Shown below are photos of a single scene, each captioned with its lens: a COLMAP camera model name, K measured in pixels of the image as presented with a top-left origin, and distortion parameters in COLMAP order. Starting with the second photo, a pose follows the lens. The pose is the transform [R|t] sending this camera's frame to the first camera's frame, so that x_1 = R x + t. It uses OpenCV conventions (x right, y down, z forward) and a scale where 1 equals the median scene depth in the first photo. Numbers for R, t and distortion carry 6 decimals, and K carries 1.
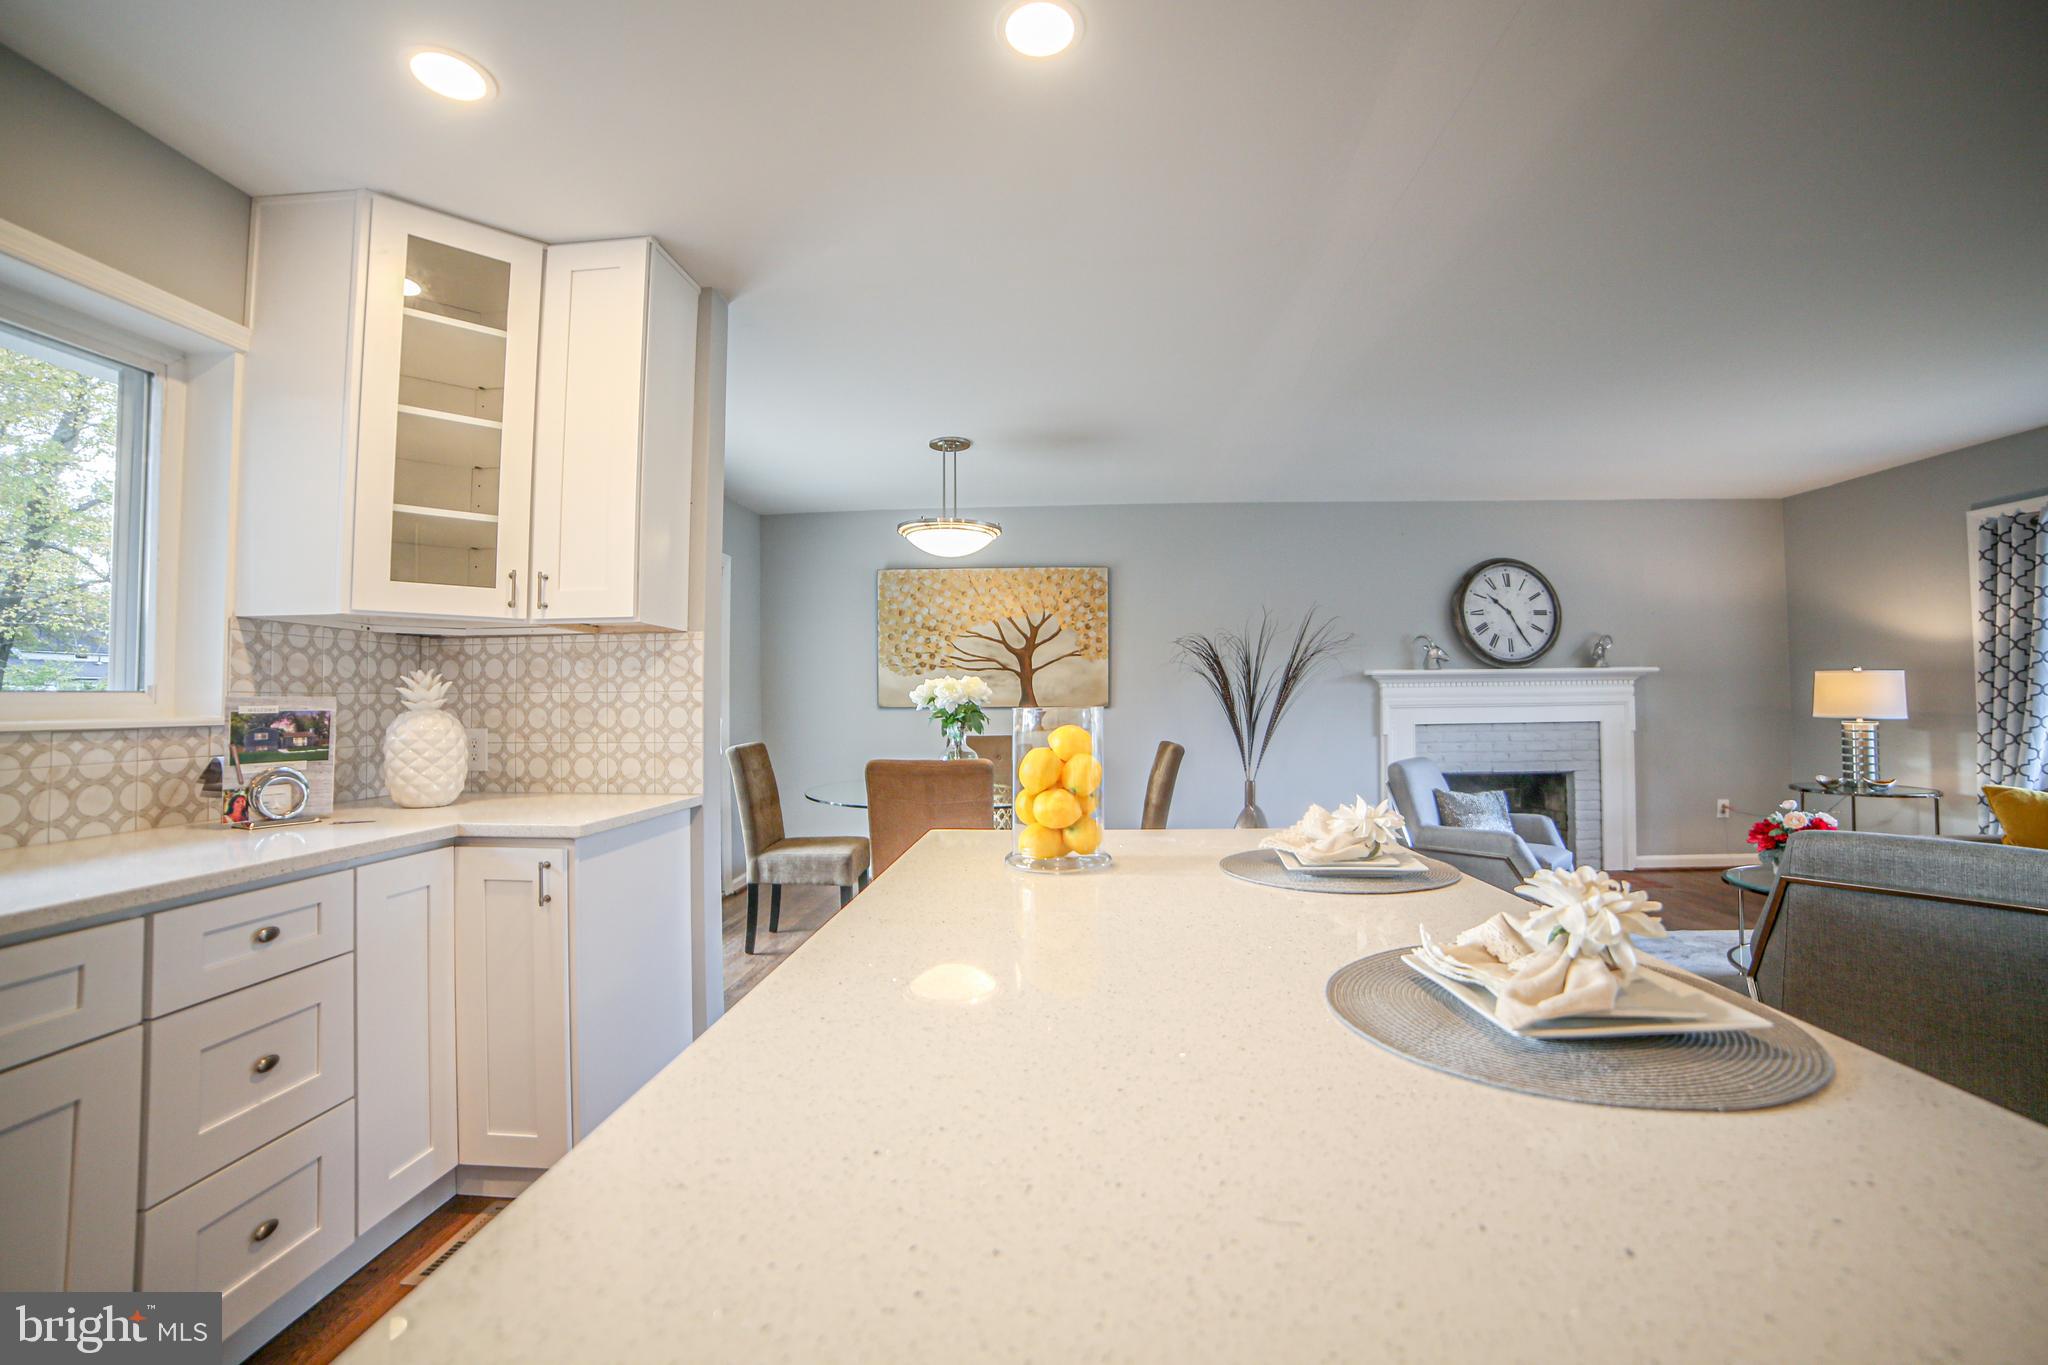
lens RADIAL K [[861.9, 0, 1029.1], [0, 861.9, 671.3], [0, 0, 1]] dist [-0.110435, 0.039914]
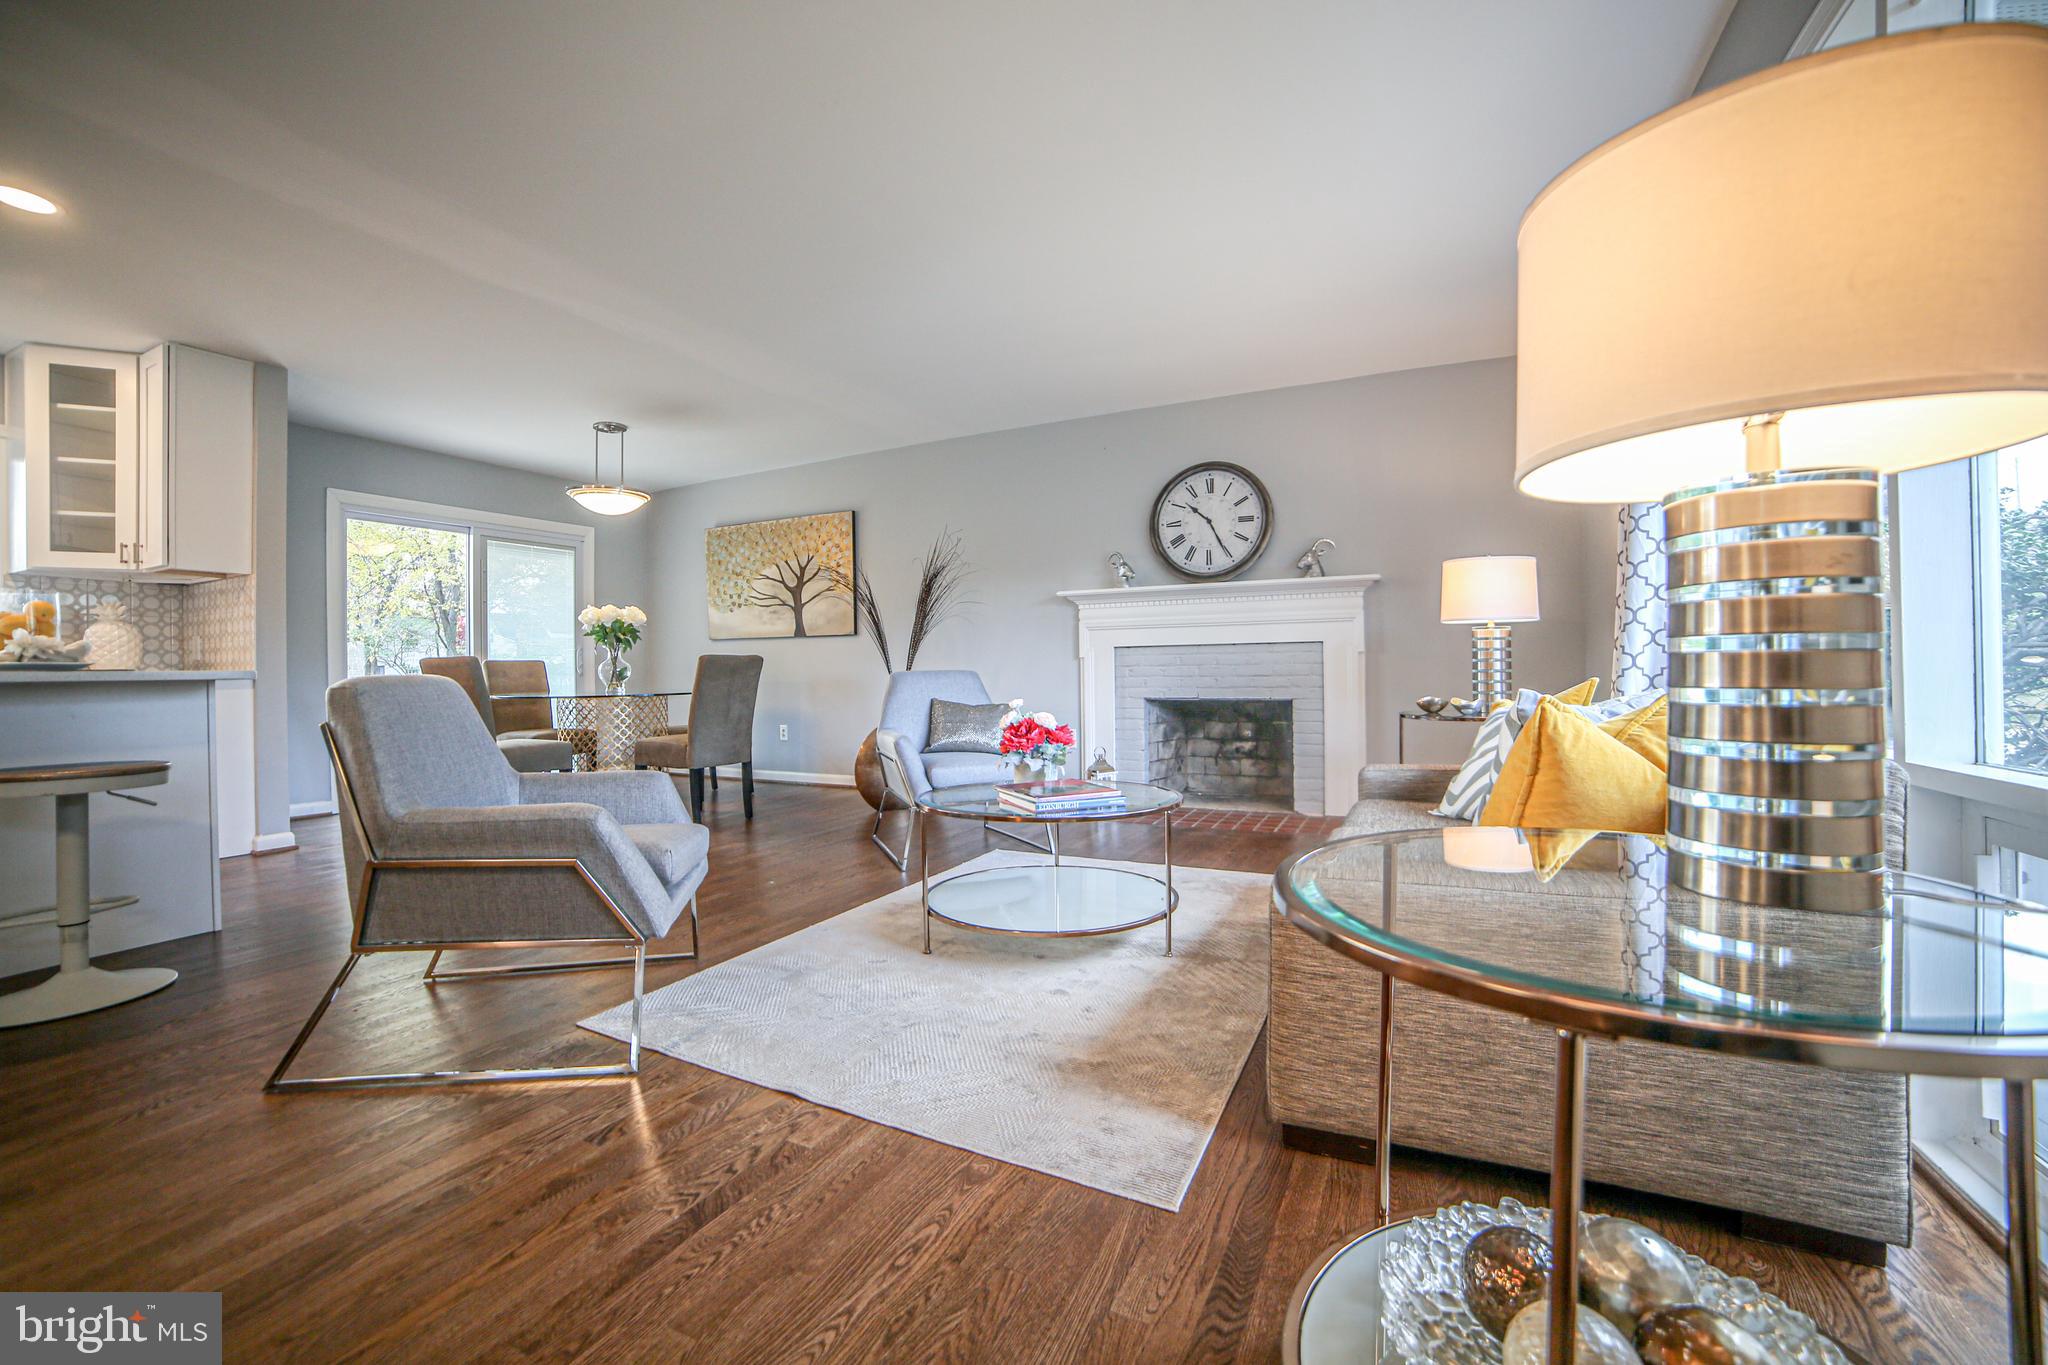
lens RADIAL K [[843.1, 0, 1023.5], [0, 843.1, 678.5], [0, 0, 1]] dist [-0.102232, 0.034743]
pose [[0.913293, 0.000796, -0.407302, 0.757415], [0.018707, 0.998861, 0.043899, 0.055594], [0.406873, -0.047712, 0.912238, 0.084731]]
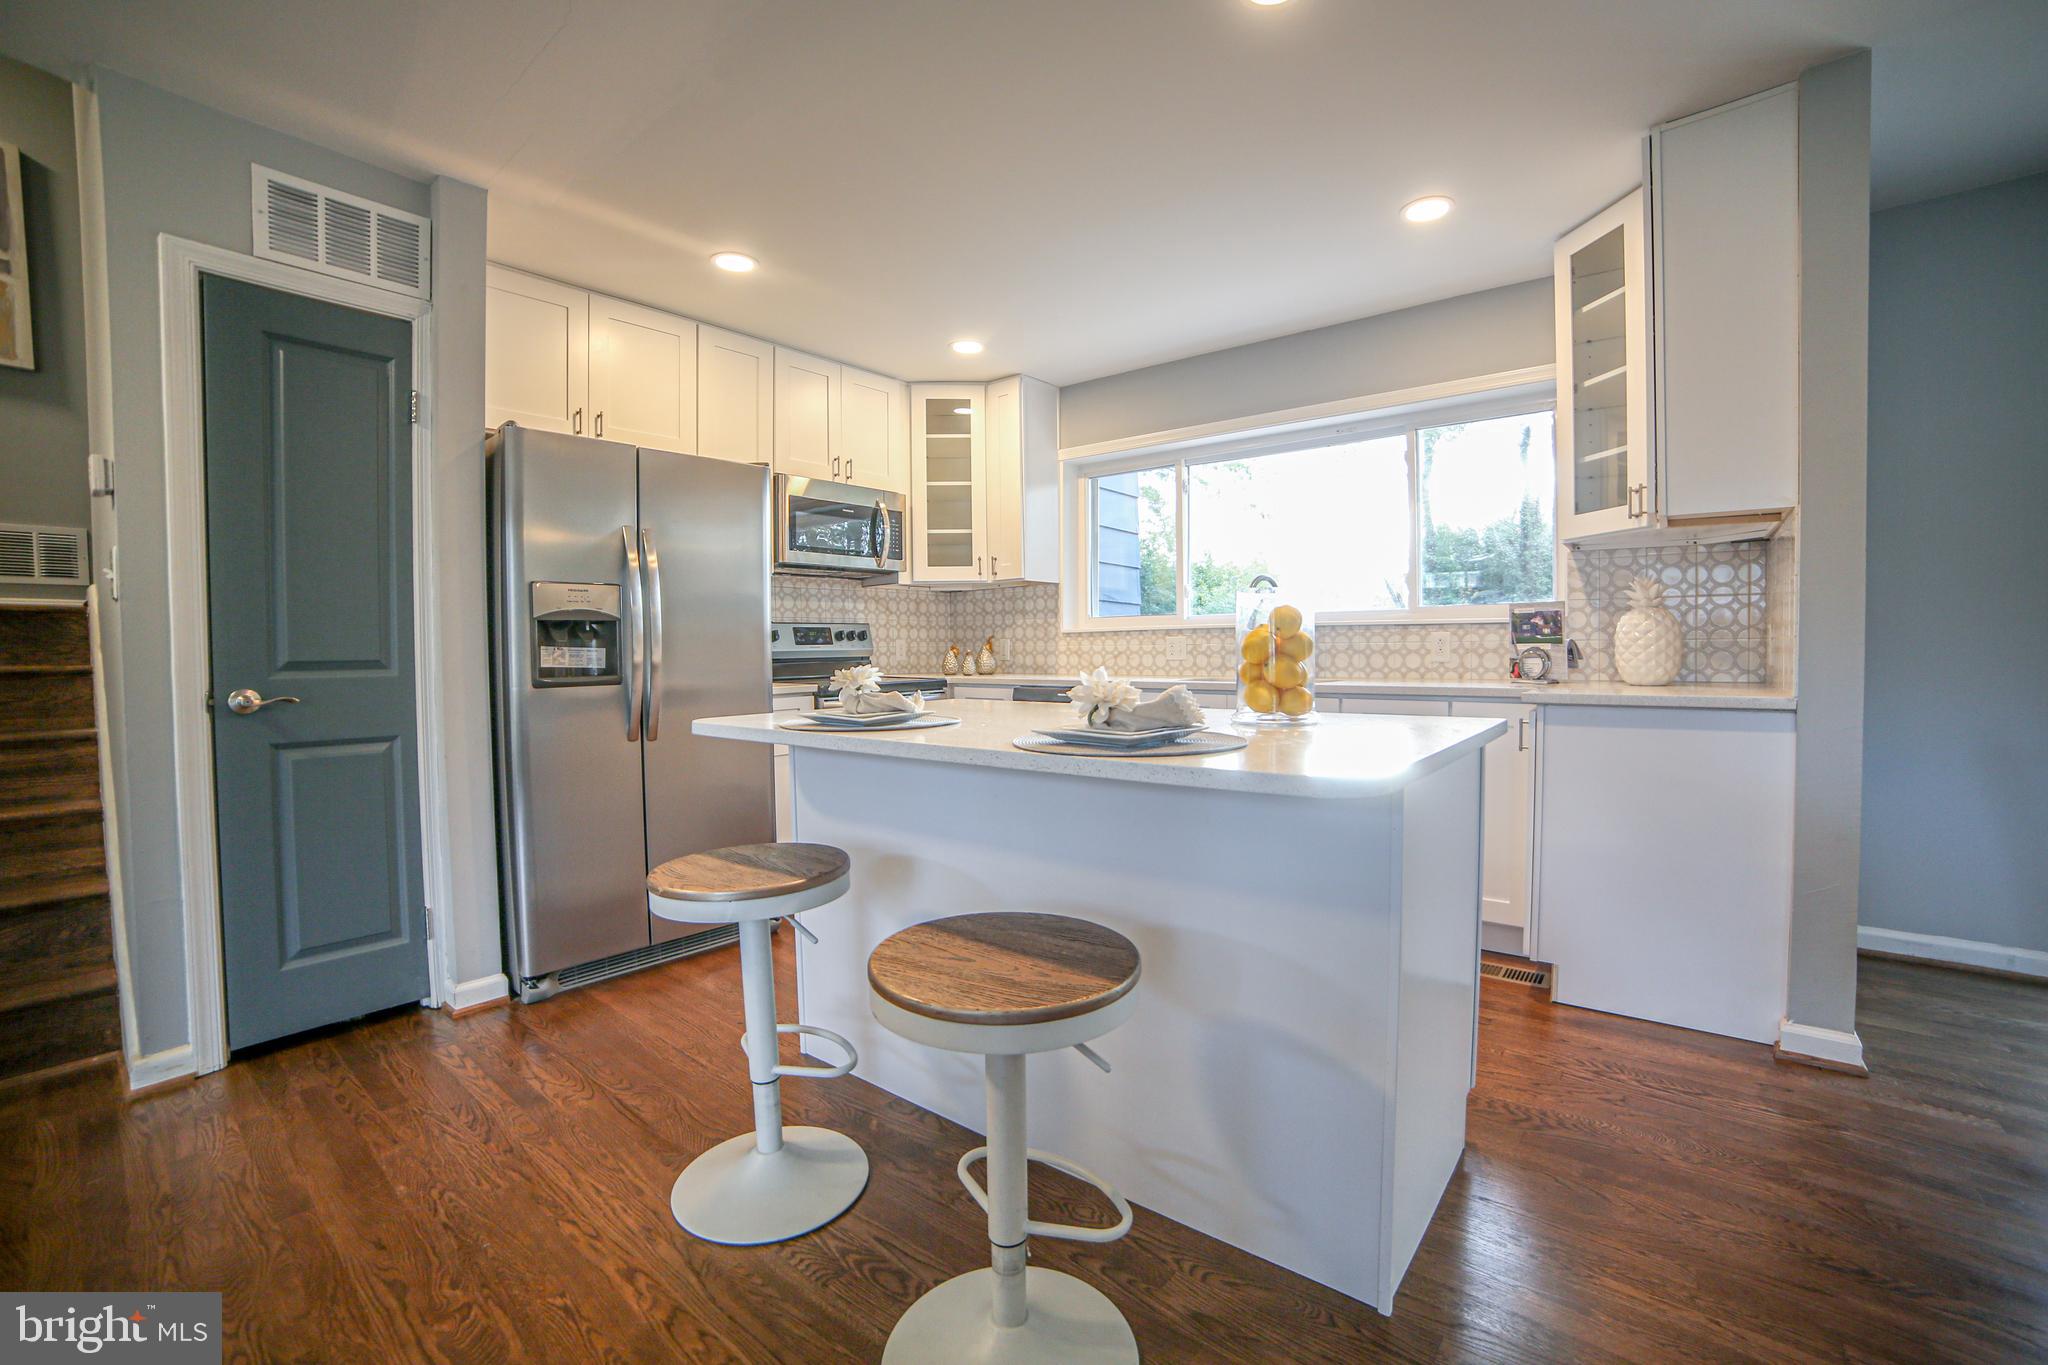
lens RADIAL K [[854.9, 0, 1046.2], [0, 854.9, 671.6], [0, 0, 1]] dist [-0.106439, 0.036333]
pose [[-0.580602, 0.038821, -0.813261, 0.318759], [0.044720, 0.998875, 0.015755, 0.033285], [0.812958, -0.027222, -0.581685, 0.389872]]
